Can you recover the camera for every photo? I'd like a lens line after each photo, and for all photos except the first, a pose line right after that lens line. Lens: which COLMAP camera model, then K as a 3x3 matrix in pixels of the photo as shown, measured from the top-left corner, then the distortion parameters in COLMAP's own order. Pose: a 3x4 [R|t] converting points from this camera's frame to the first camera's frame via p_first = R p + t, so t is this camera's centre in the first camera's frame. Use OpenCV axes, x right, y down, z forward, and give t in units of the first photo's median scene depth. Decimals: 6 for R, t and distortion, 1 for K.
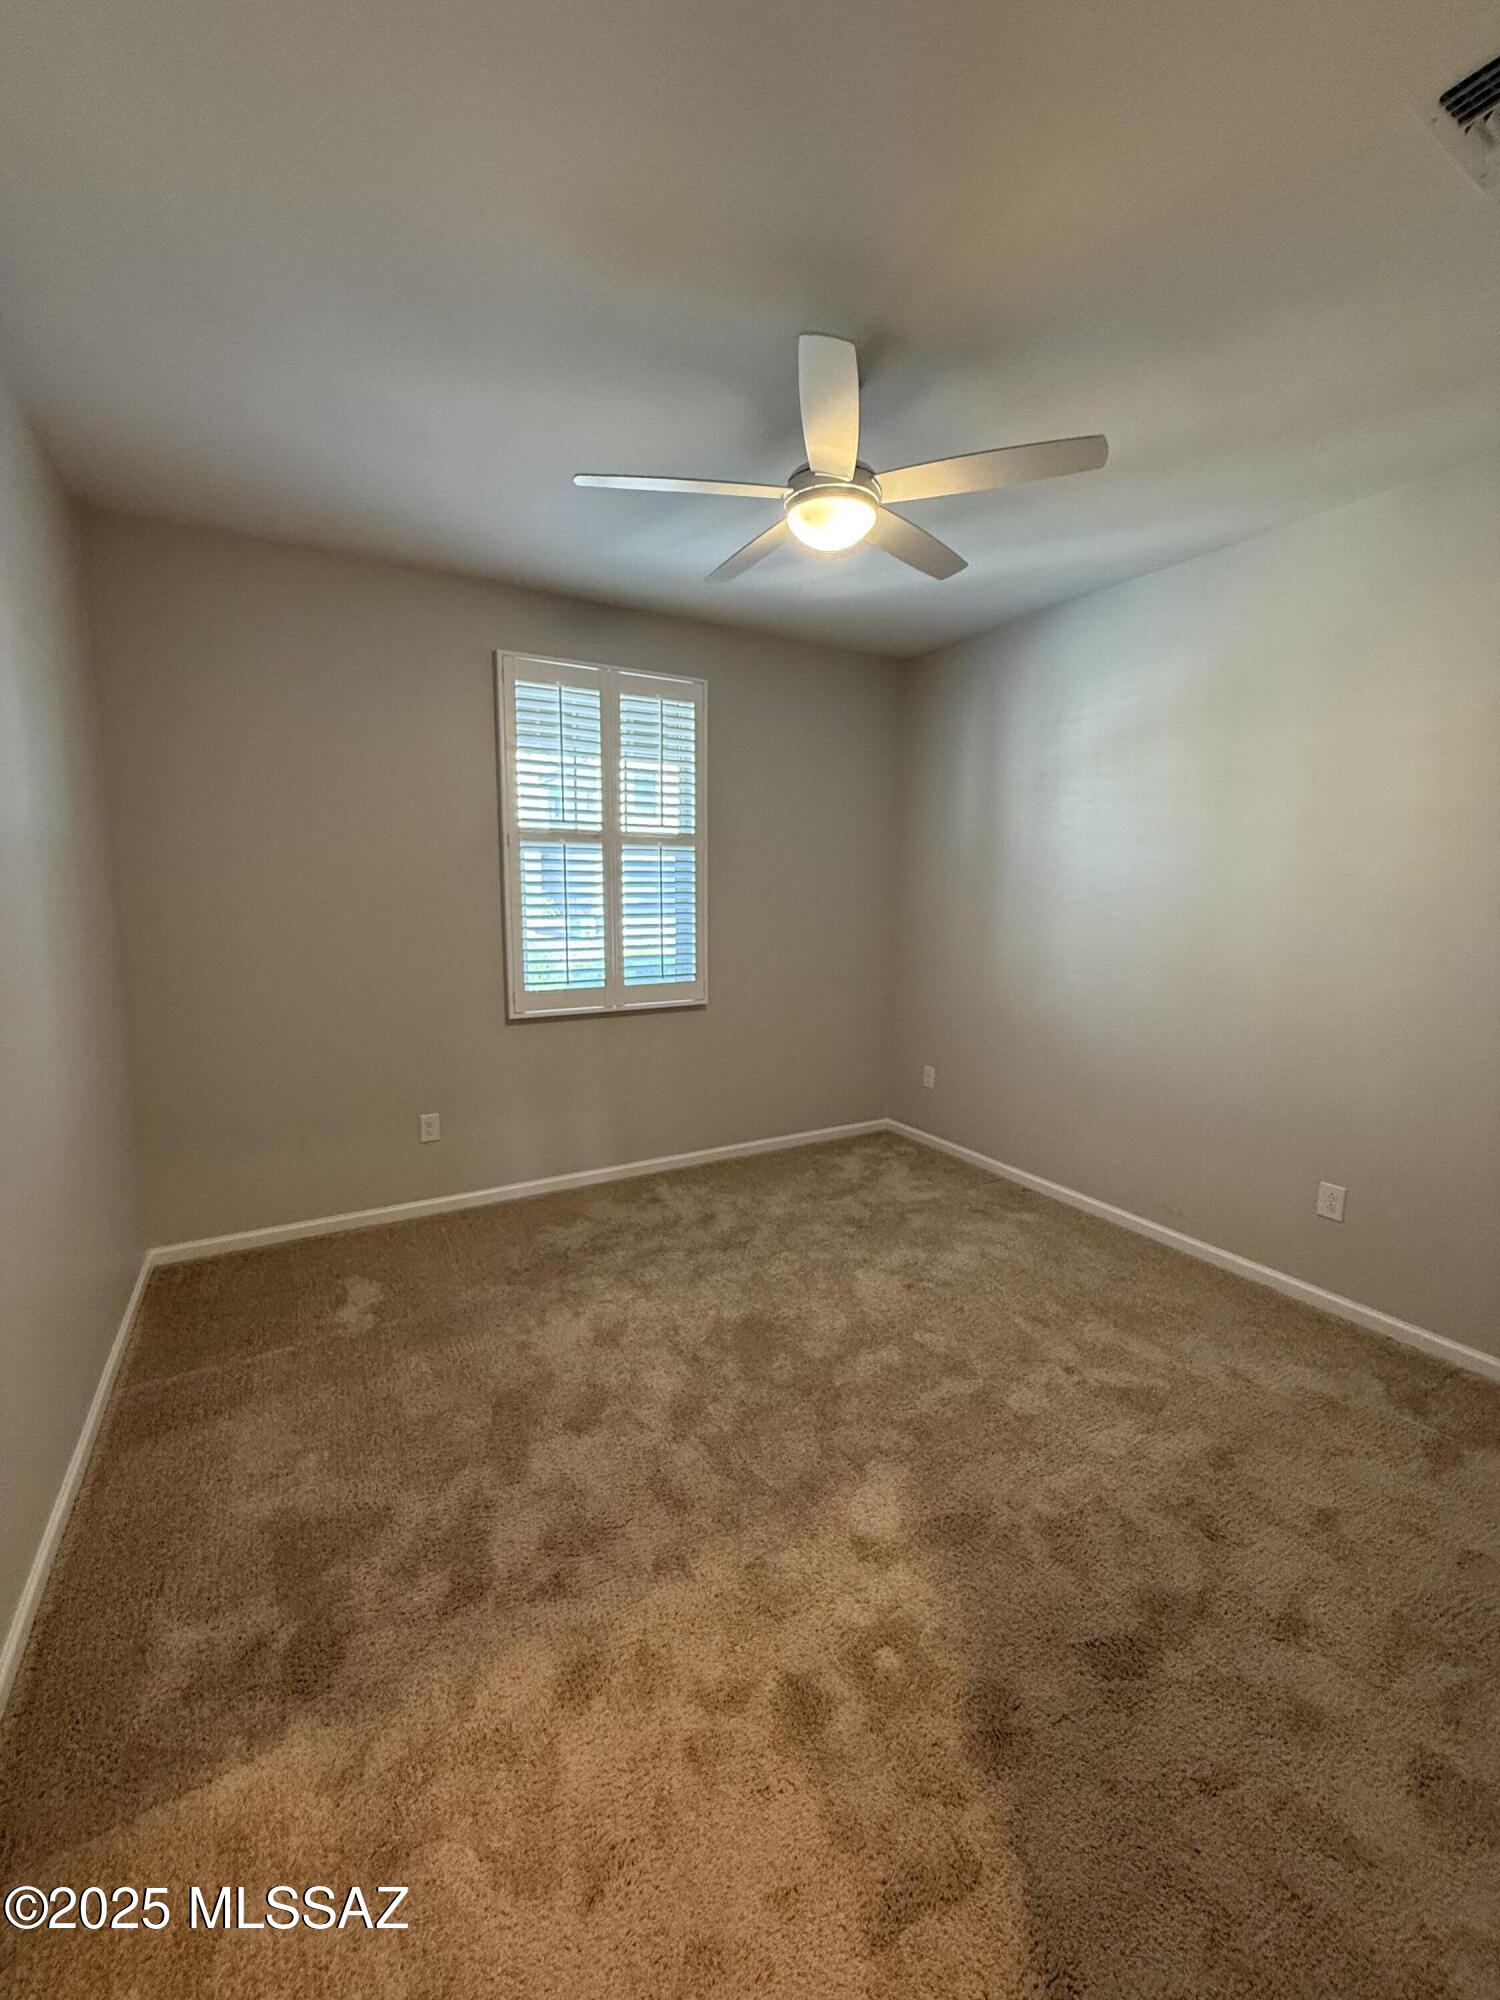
lens RADIAL K [[796.7, 0, 750.0], [0, 796.7, 1000.0], [0, 0, 1]] dist [-0.008333, -0.000088]
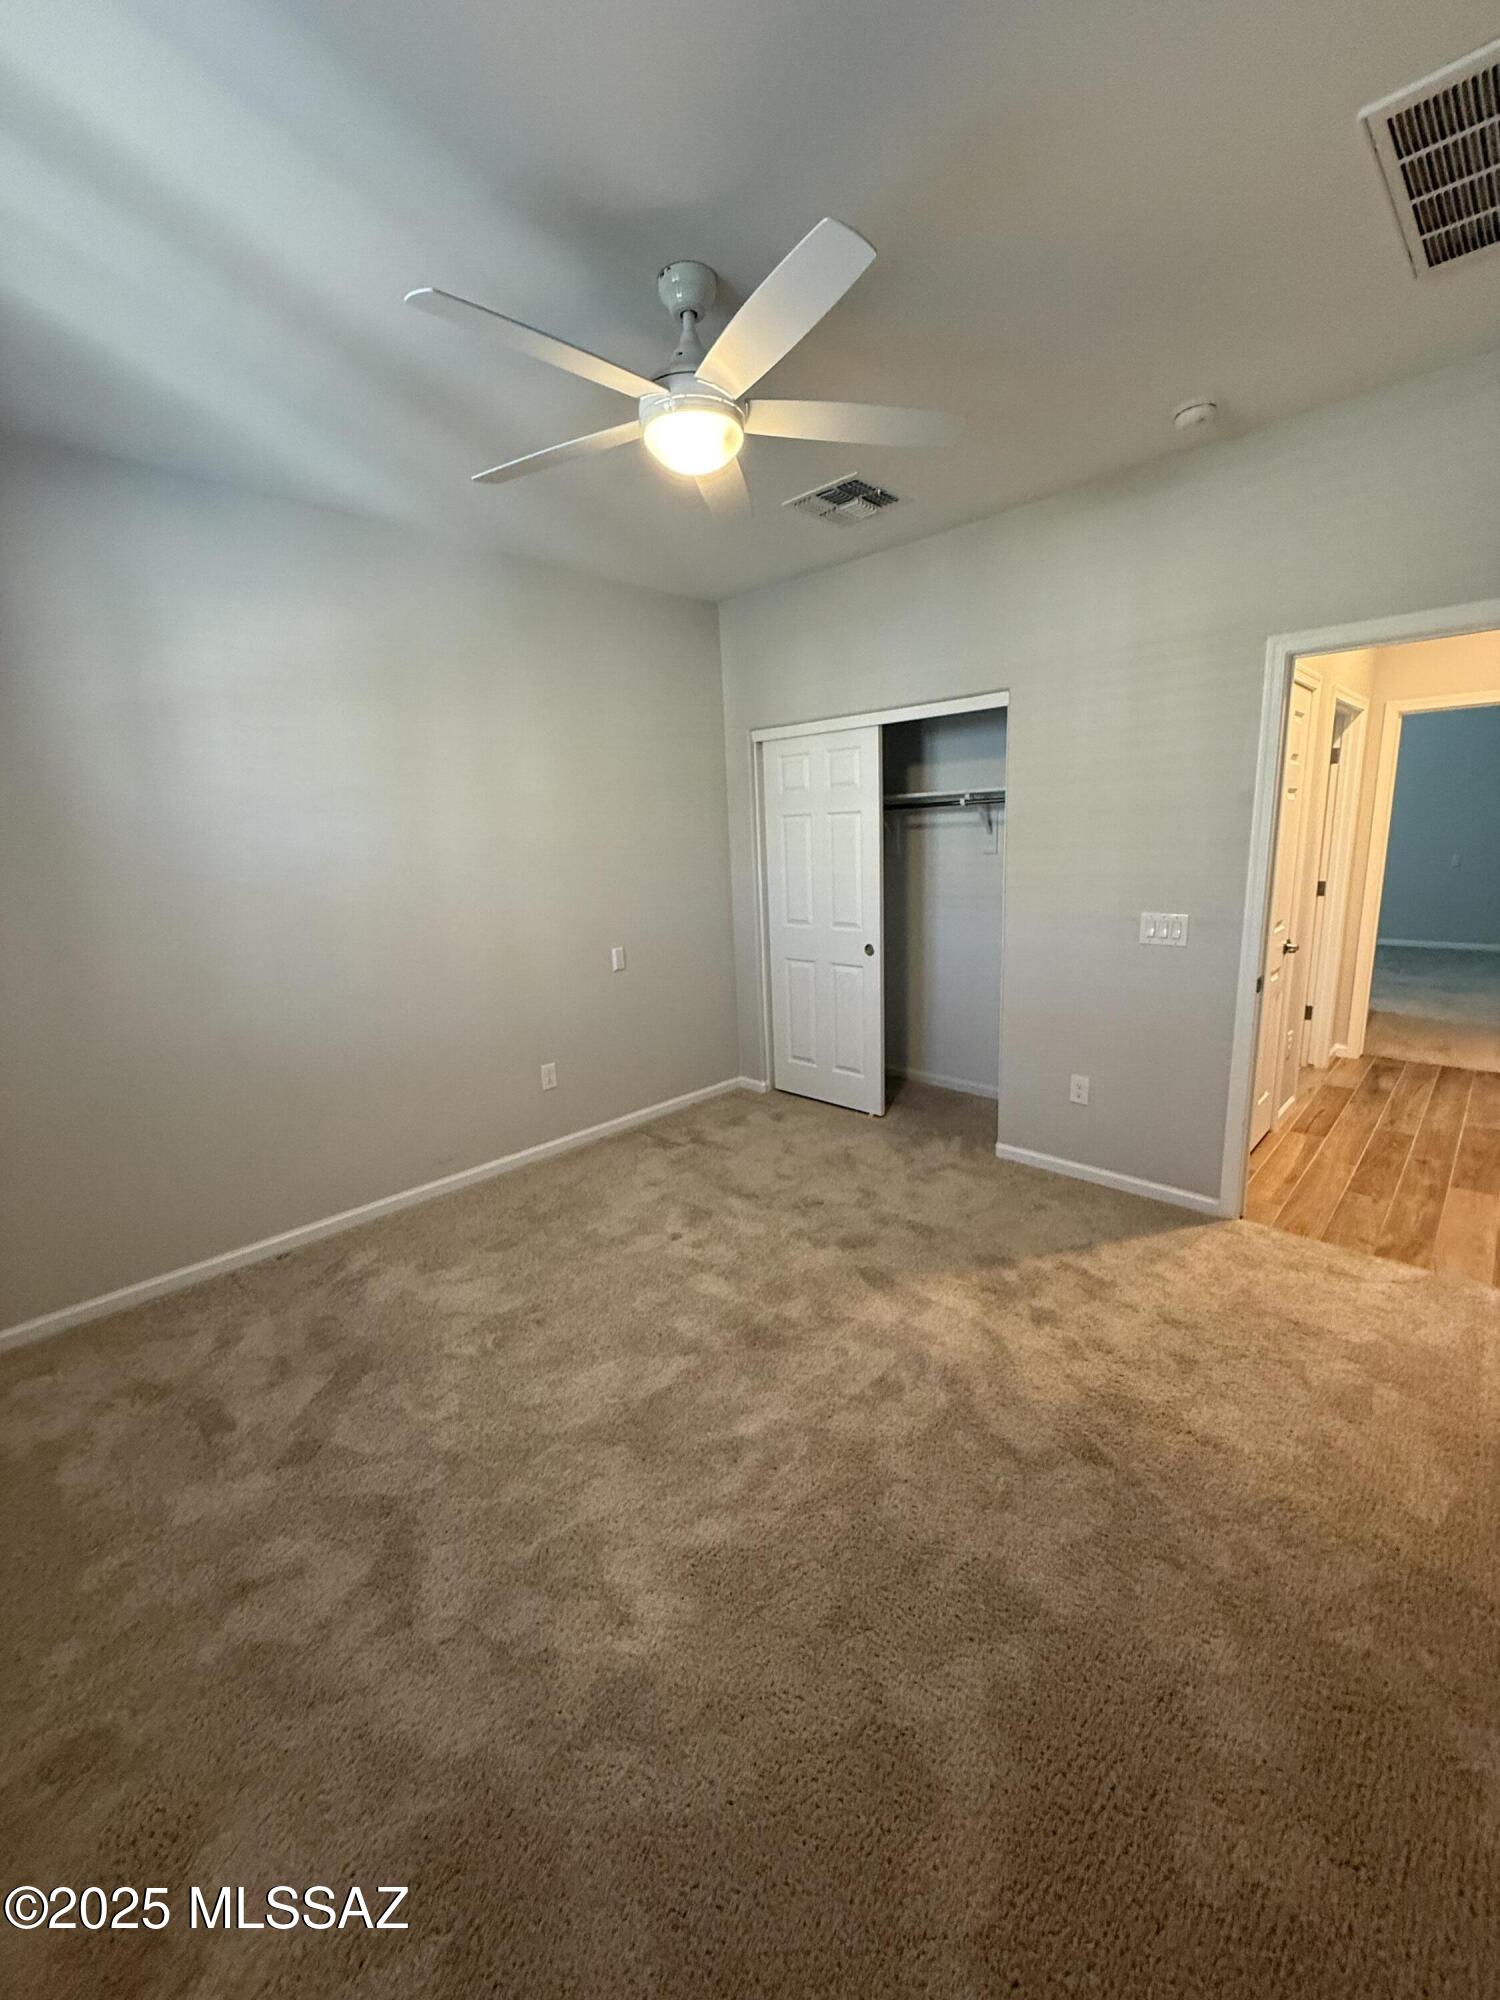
lens RADIAL K [[796.7, 0, 750.0], [0, 796.7, 1000.0], [0, 0, 1]] dist [-0.008333, -0.000088]
pose [[-0.246119, -0.213582, 0.945414, -0.746966], [0.190623, 0.945701, 0.263272, -0.198729], [-0.950310, 0.245014, -0.192041, 1.048527]]
